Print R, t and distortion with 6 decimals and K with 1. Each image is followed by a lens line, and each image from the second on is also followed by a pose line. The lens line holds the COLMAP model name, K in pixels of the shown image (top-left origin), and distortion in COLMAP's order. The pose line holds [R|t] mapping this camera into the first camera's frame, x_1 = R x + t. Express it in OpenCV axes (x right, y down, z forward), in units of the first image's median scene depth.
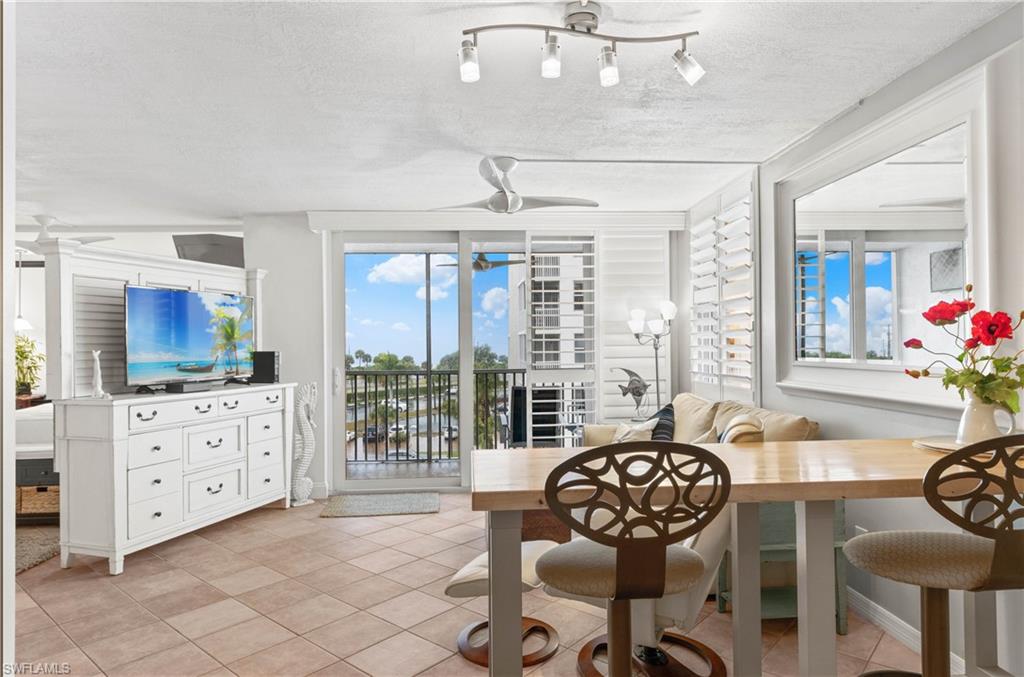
lens RADIAL K [[625.5, 0, 516.8], [0, 625.5, 338.4], [0, 0, 1]] dist [0.007377, -0.004348]
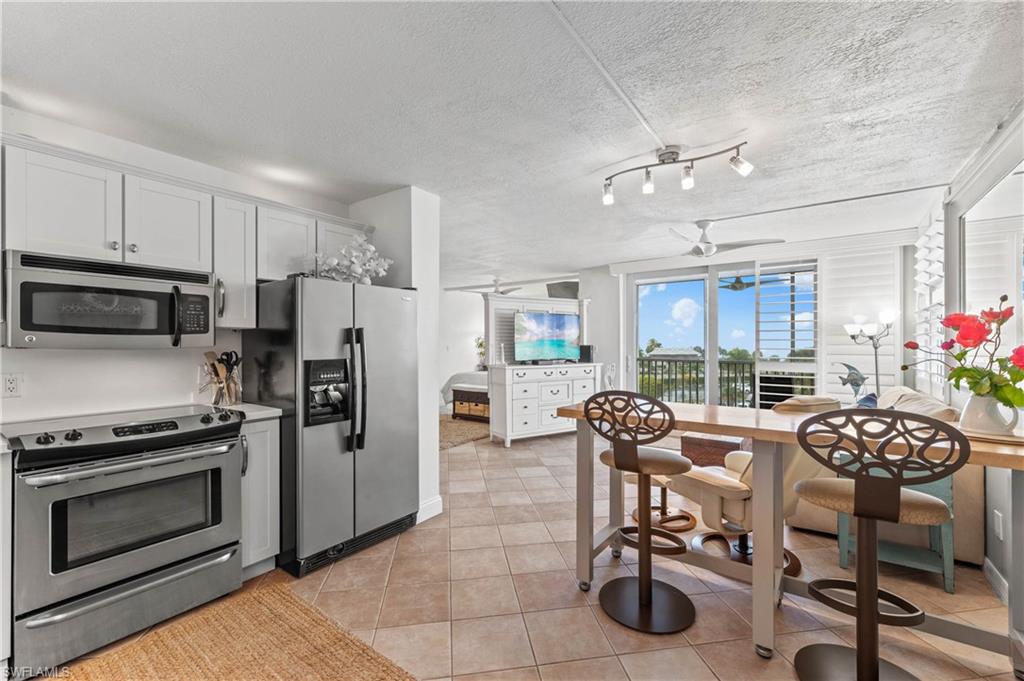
lens RADIAL K [[427.4, 0, 509.8], [0, 427.4, 341.9], [0, 0, 1]] dist [0.003568, -0.000353]
pose [[0.762236, 0.010501, -0.647214, 0.253684], [-0.003225, 0.999918, 0.012425, -0.003196], [0.647291, -0.007383, 0.762207, -0.088996]]
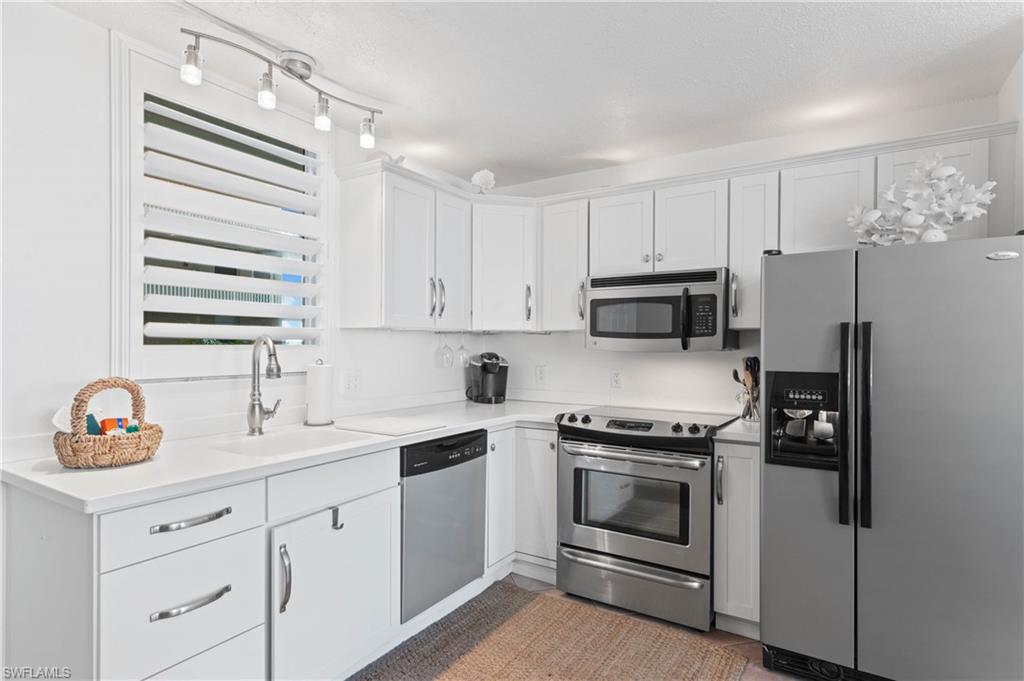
lens RADIAL K [[533.0, 0, 515.1], [0, 533.0, 347.3], [0, 0, 1]] dist [0.000440, -0.000342]
pose [[-0.591726, 0.011440, -0.806058, 0.235664], [0.009496, 0.999929, 0.007221, 0.000379], [0.806083, -0.003381, -0.591793, 0.243511]]
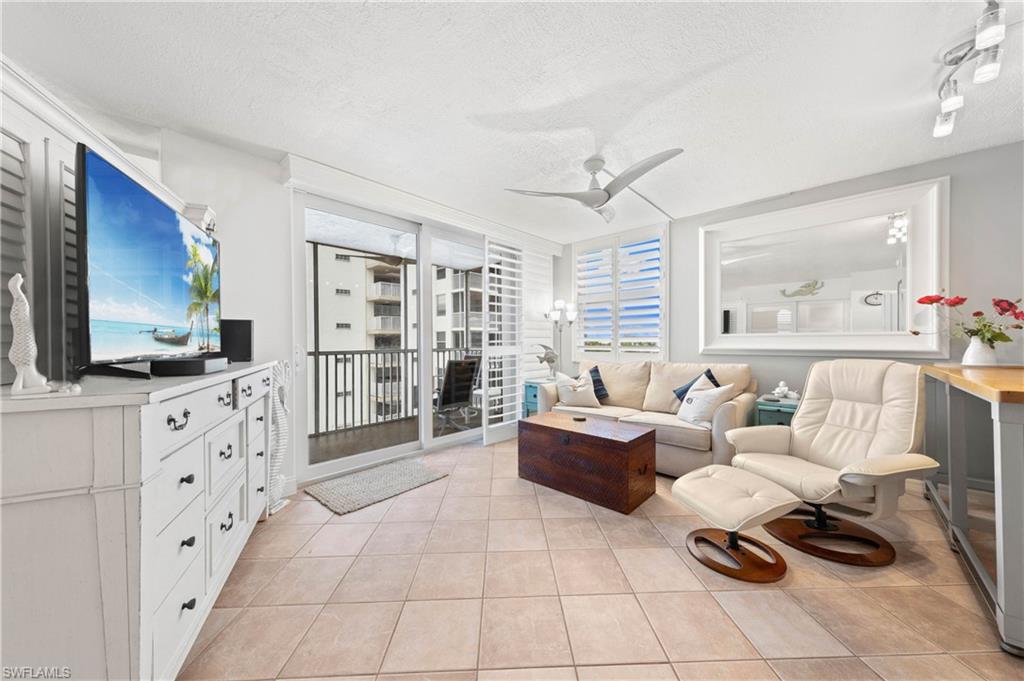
lens RADIAL K [[357.8, 0, 524.1], [0, 357.8, 341.7], [0, 0, 1]] dist [0.001622, 0.000228]
pose [[0.724072, 0.005610, 0.689702, -0.499201], [-0.010307, 0.999943, 0.002686, 0.047331], [-0.689648, -0.009054, 0.724088, 0.506267]]
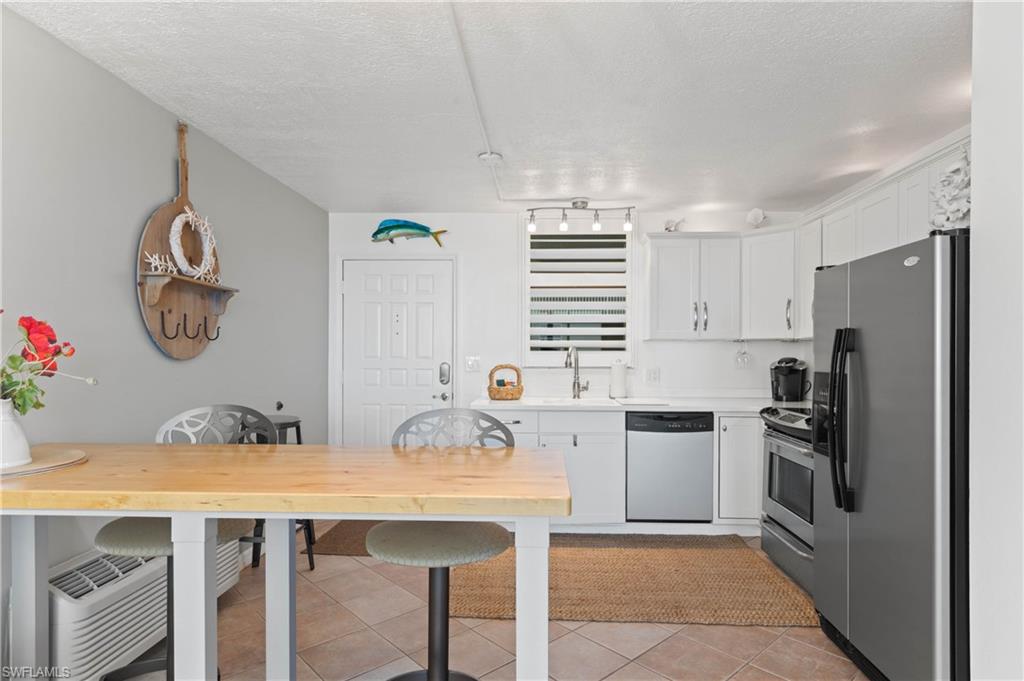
lens RADIAL K [[568.4, 0, 530.5], [0, 568.4, 352.8], [0, 0, 1]] dist [0.005015, 0.001722]
pose [[-0.994722, 0.007000, 0.102367, -0.042039], [0.006309, 0.999955, -0.007073, 0.009538], [-0.102412, -0.006390, -0.994722, 0.753145]]
